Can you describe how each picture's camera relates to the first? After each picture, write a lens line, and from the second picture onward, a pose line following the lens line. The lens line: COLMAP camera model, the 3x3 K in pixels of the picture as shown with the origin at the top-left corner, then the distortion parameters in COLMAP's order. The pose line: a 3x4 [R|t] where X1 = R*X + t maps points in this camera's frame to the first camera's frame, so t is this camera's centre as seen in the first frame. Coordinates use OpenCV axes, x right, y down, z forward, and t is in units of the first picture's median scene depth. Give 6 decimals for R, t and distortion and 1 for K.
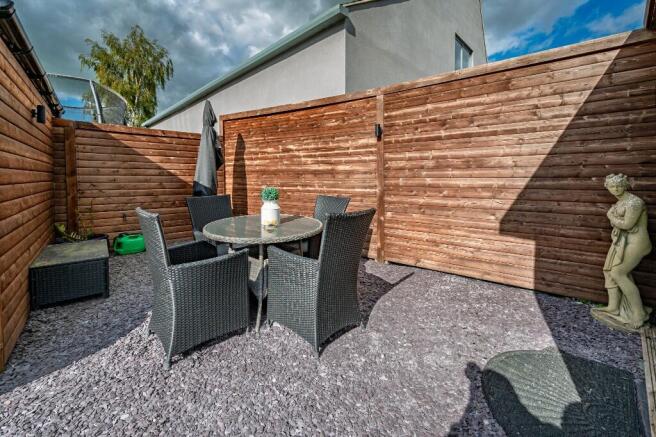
lens RADIAL K [[258.9, 0, 325.8], [0, 258.9, 190.2], [0, 0, 1]] dist [-0.000364, 0.000032]
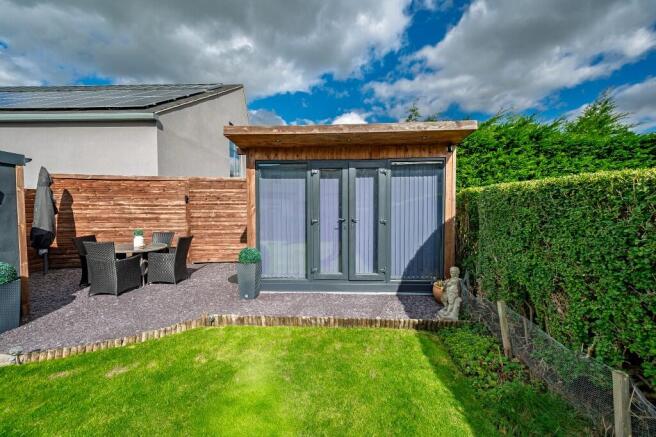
lens RADIAL K [[258.9, 0, 330.0], [0, 258.9, 218.8], [0, 0, 1]] dist [-0.000364, 0.000032]
pose [[0.702039, -0.020337, 0.711848, -0.422836], [0.032468, 0.999467, -0.003467, -0.027044], [-0.711398, 0.025546, 0.702325, -1.128665]]
